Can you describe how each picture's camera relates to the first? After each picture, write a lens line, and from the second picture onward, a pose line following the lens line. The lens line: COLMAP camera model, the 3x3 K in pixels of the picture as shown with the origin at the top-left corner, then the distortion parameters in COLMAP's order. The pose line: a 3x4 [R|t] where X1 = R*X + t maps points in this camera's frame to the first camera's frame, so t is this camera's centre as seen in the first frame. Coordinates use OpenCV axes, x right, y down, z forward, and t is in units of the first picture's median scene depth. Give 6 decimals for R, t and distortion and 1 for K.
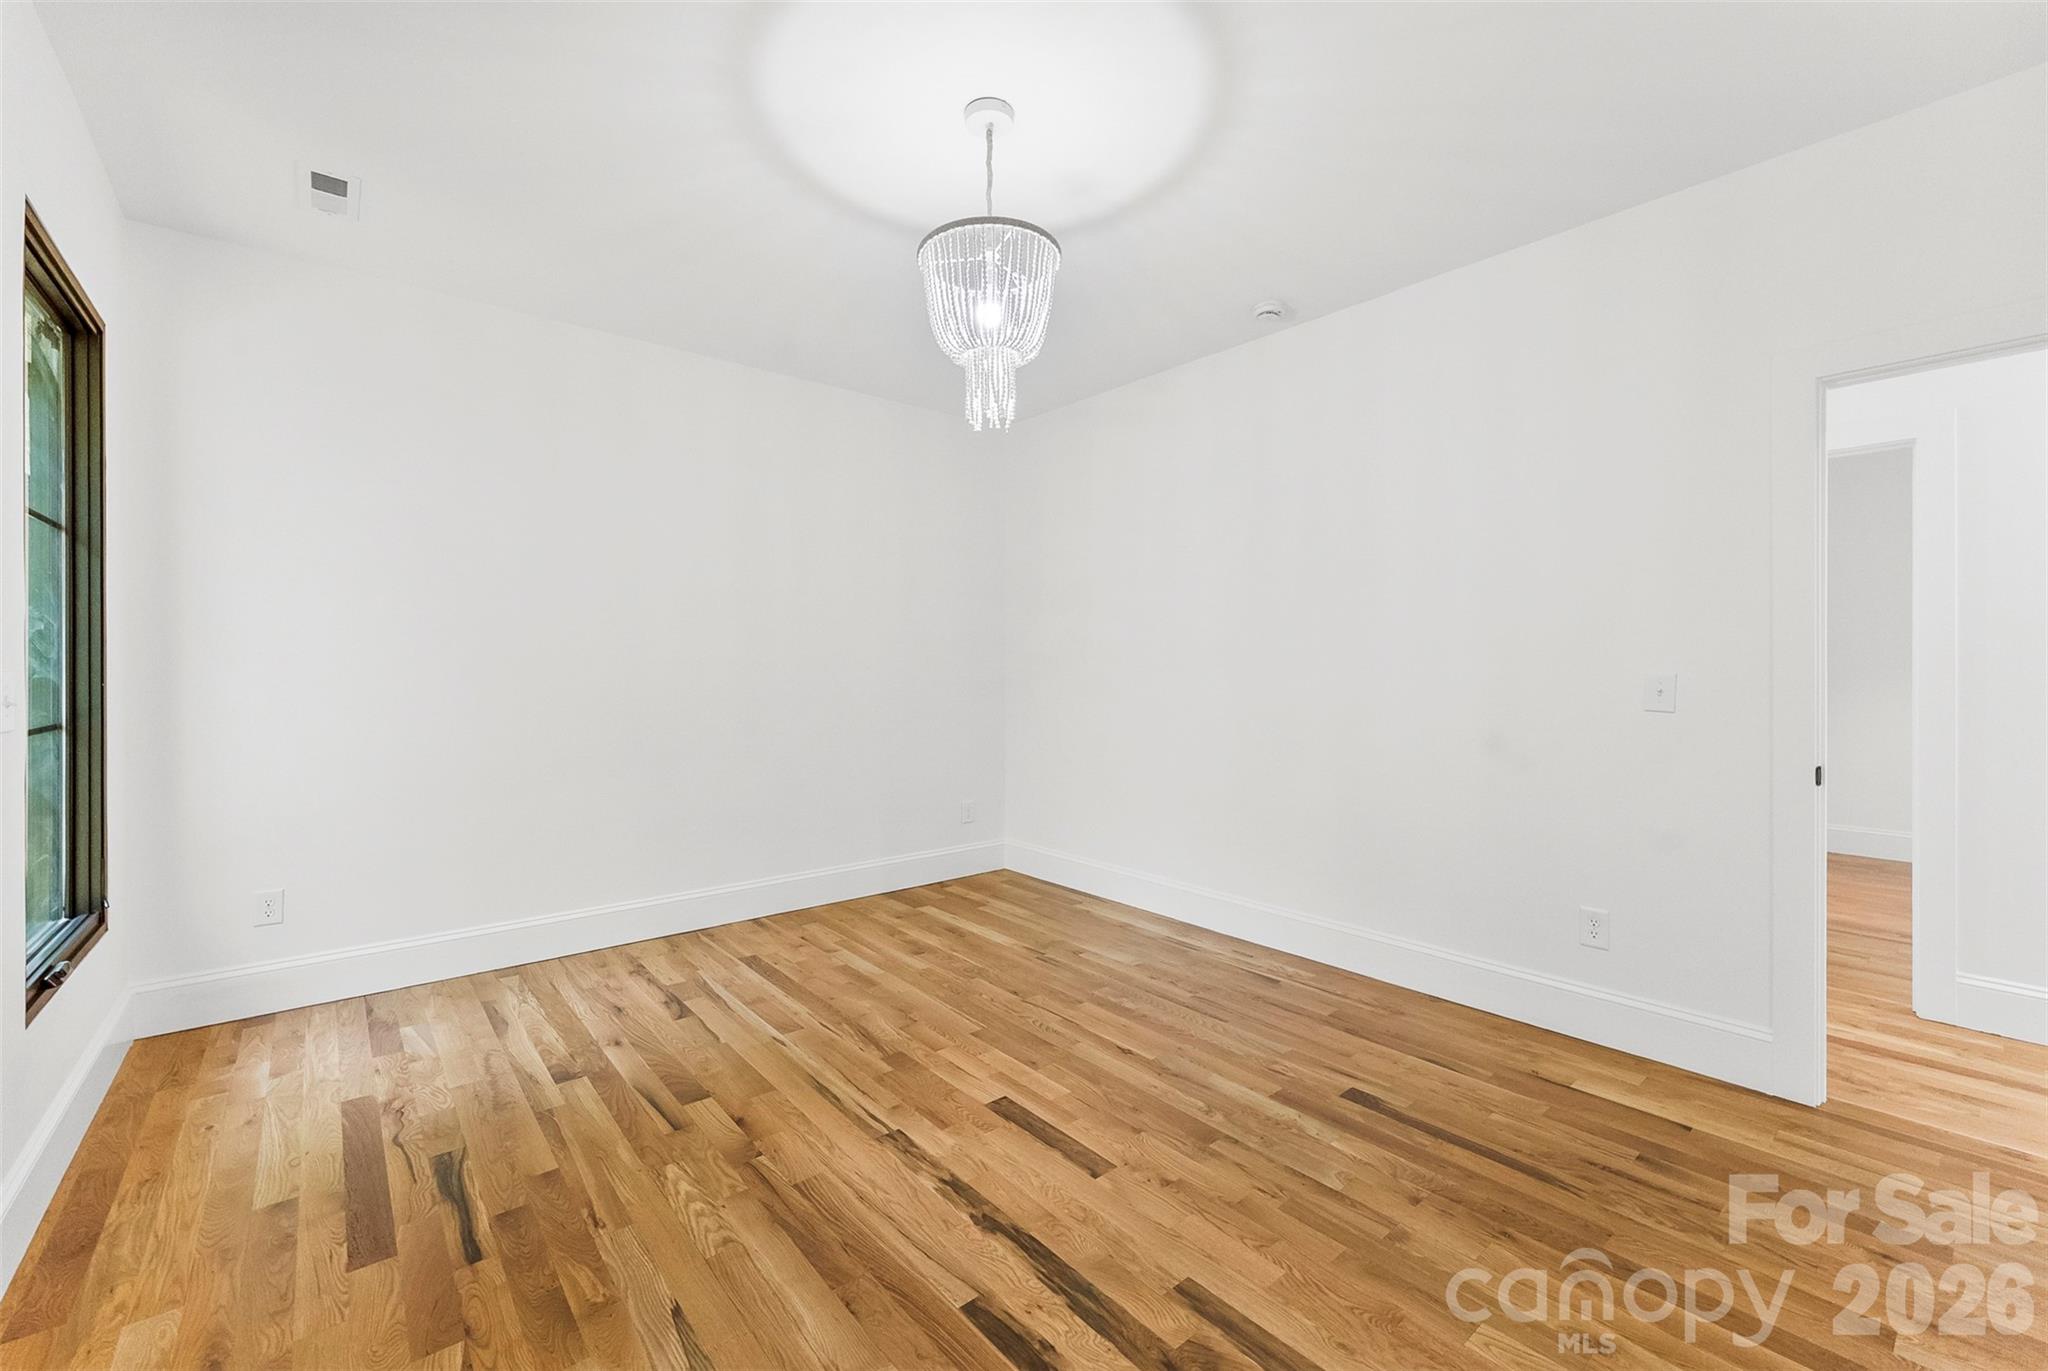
lens RADIAL K [[835.3, 0, 1024.0], [0, 835.3, 685.5], [0, 0, 1]] dist [0.001164, -0.000250]
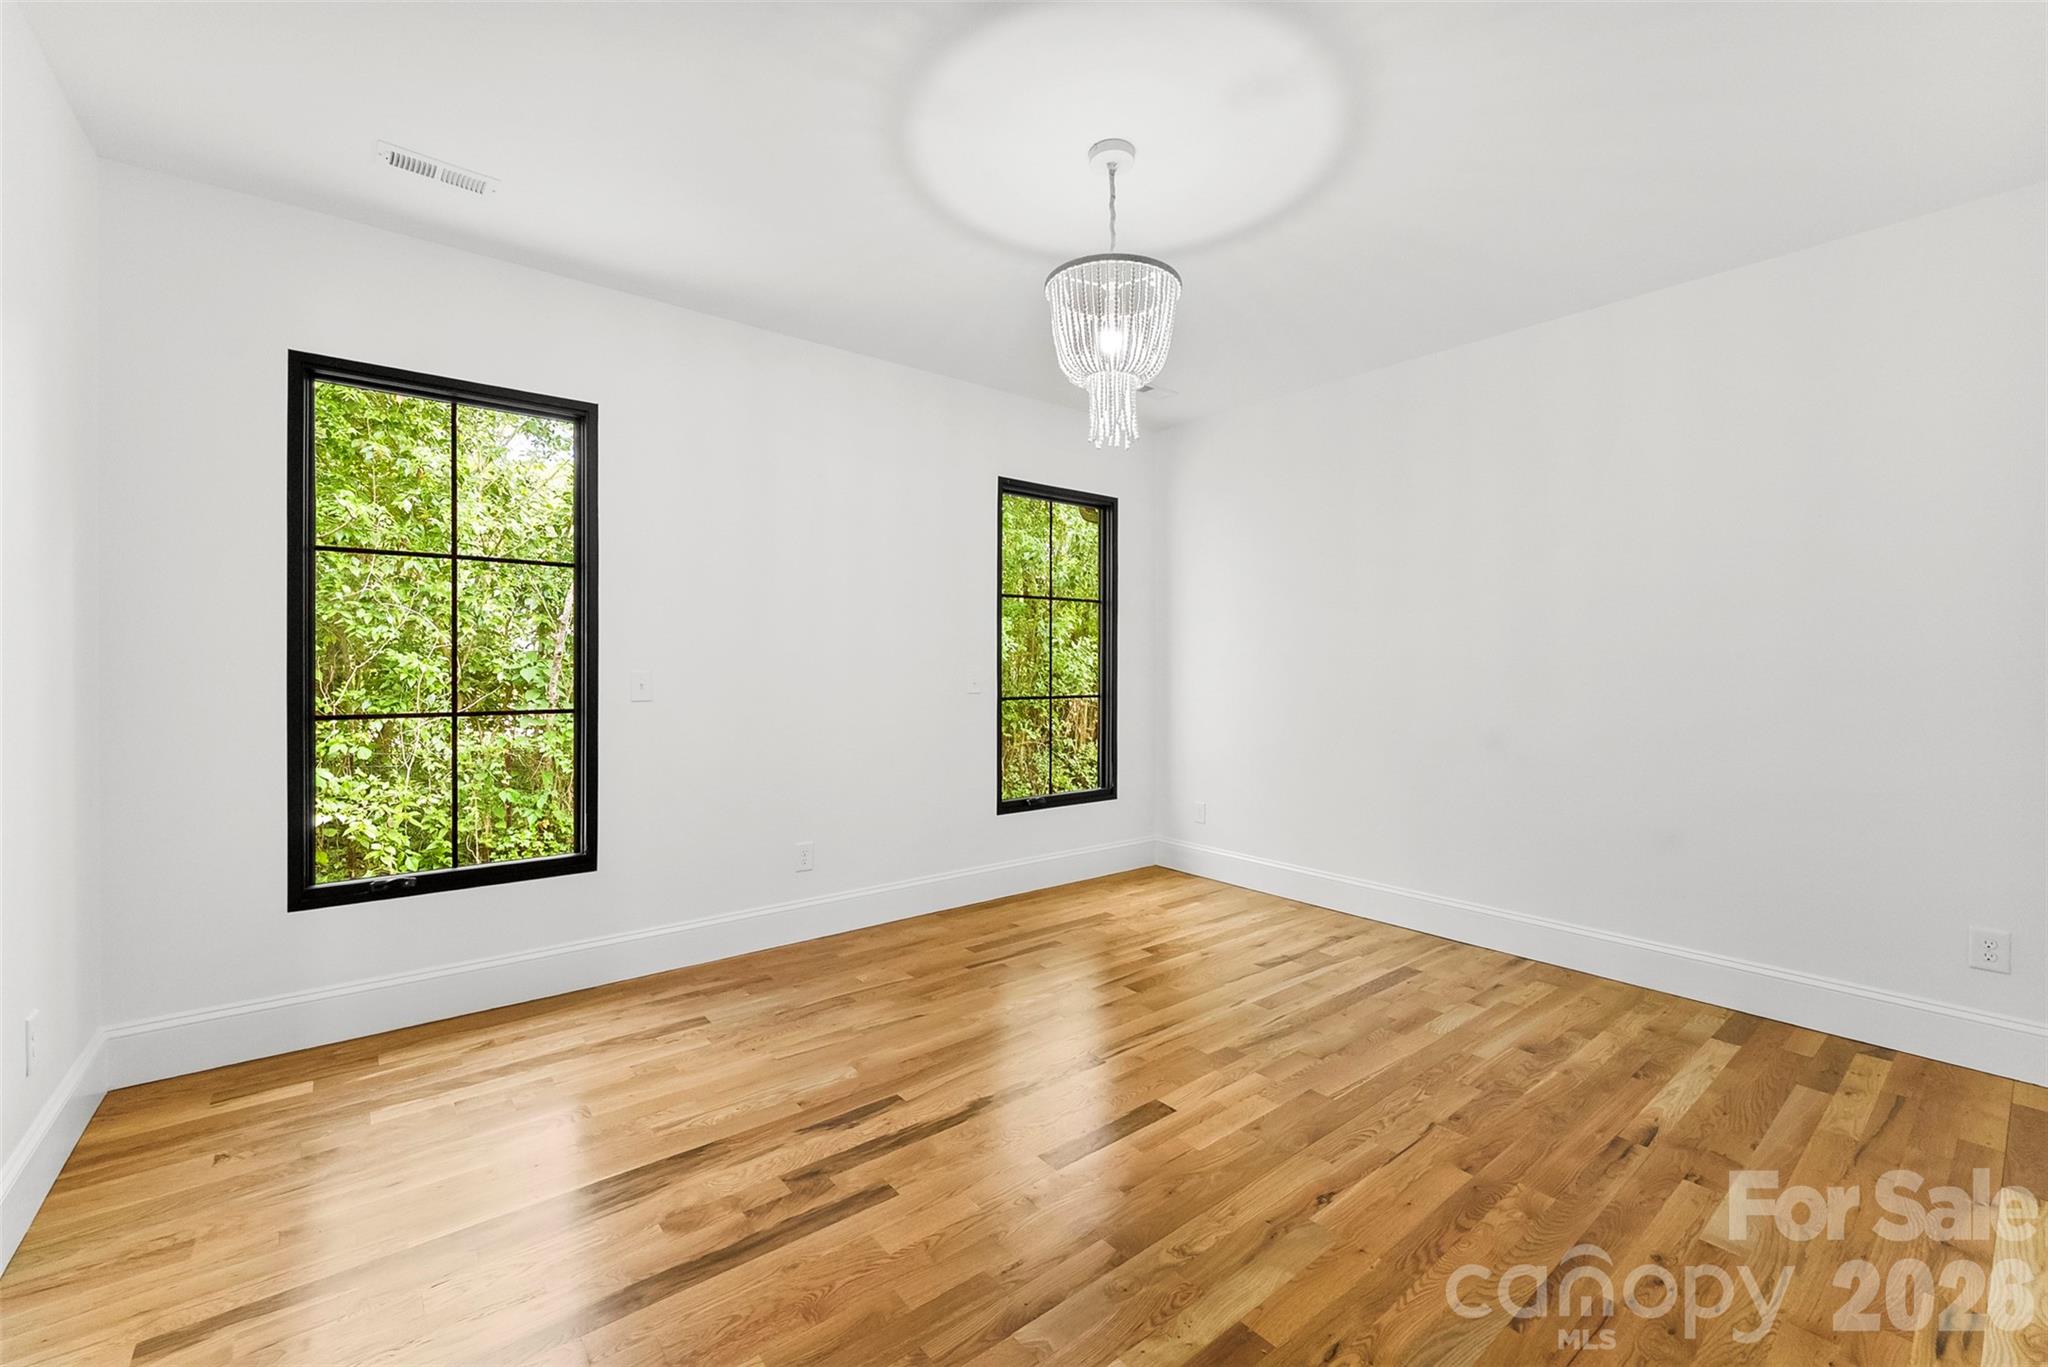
lens RADIAL K [[835.3, 0, 1024.0], [0, 835.3, 683.5], [0, 0, 1]] dist [0.001164, -0.000250]
pose [[-0.015403, 0.019811, -0.999685, 0.769630], [-0.025652, 0.999467, 0.020202, -0.016249], [0.999552, 0.025956, -0.014886, 0.673798]]
